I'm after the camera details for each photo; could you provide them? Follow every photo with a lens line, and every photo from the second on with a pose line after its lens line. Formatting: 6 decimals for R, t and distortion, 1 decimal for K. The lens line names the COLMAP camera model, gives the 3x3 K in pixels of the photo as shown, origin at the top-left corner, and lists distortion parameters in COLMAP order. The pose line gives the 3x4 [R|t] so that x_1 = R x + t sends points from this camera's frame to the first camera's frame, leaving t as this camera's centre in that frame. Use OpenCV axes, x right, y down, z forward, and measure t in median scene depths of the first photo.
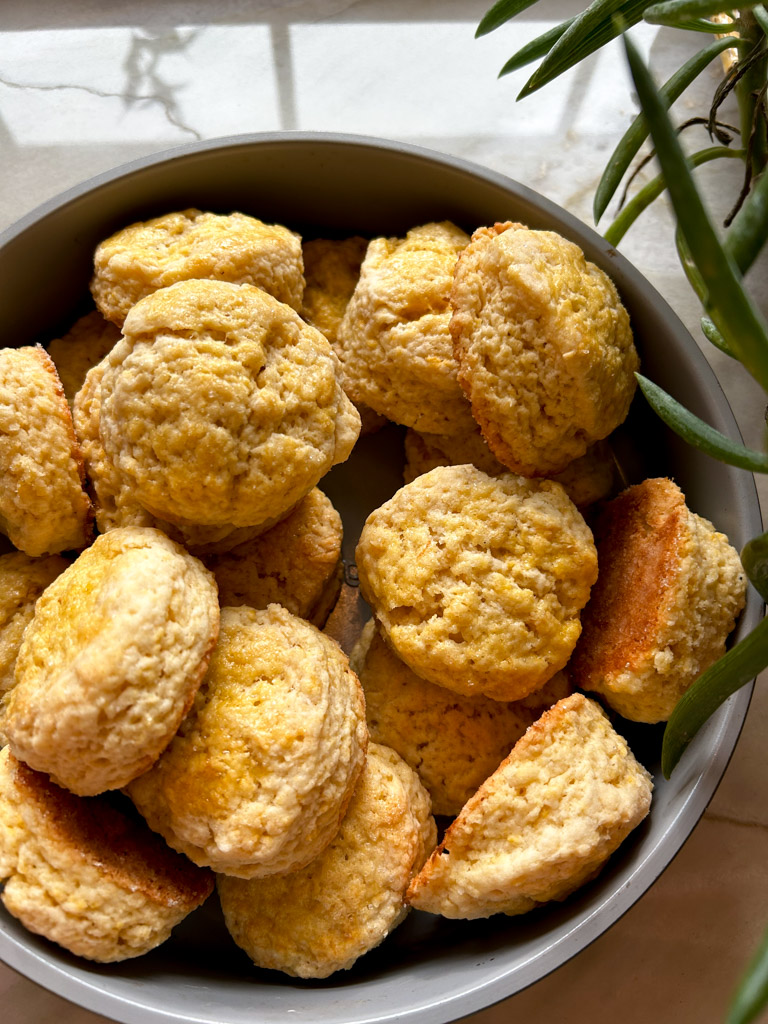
lens RADIAL K [[819.3, 0, 384.0], [0, 819.3, 512.0], [0, 0, 1]] dist [0.050569, -0.153640]
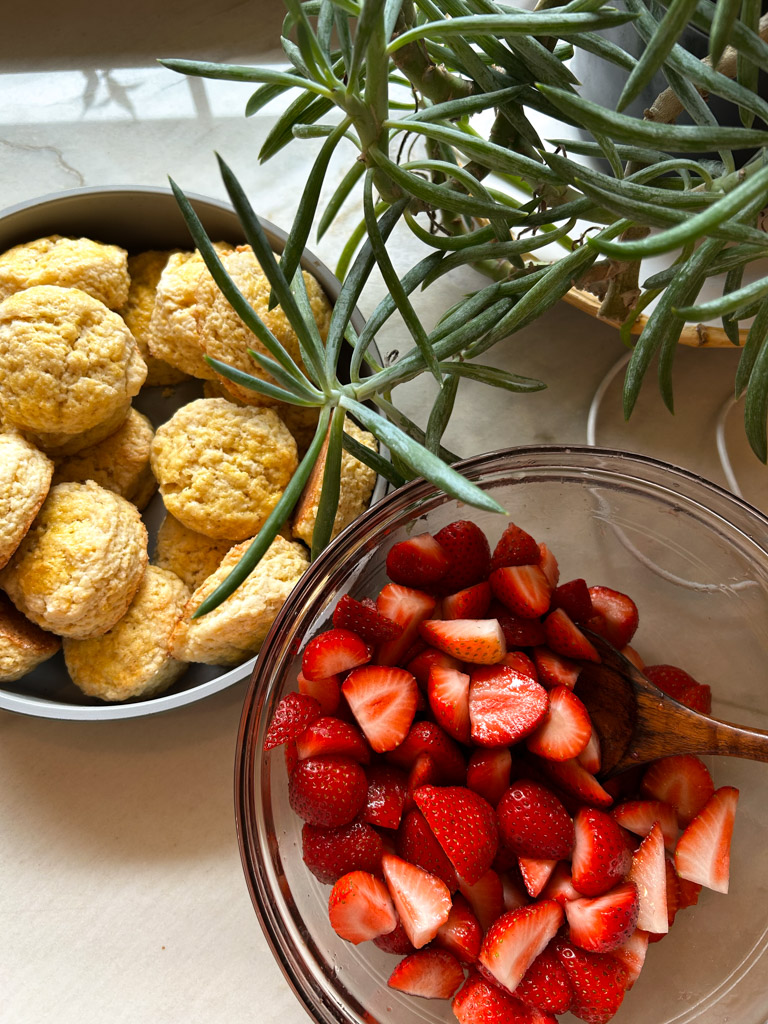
lens RADIAL K [[819.3, 0, 384.0], [0, 819.3, 512.0], [0, 0, 1]] dist [0.050569, -0.153640]
pose [[0.999915, -0.001940, -0.012908, 0.494348], [0.002482, 0.999111, 0.042083, 0.108893], [0.012815, -0.042112, 0.999031, -0.685235]]
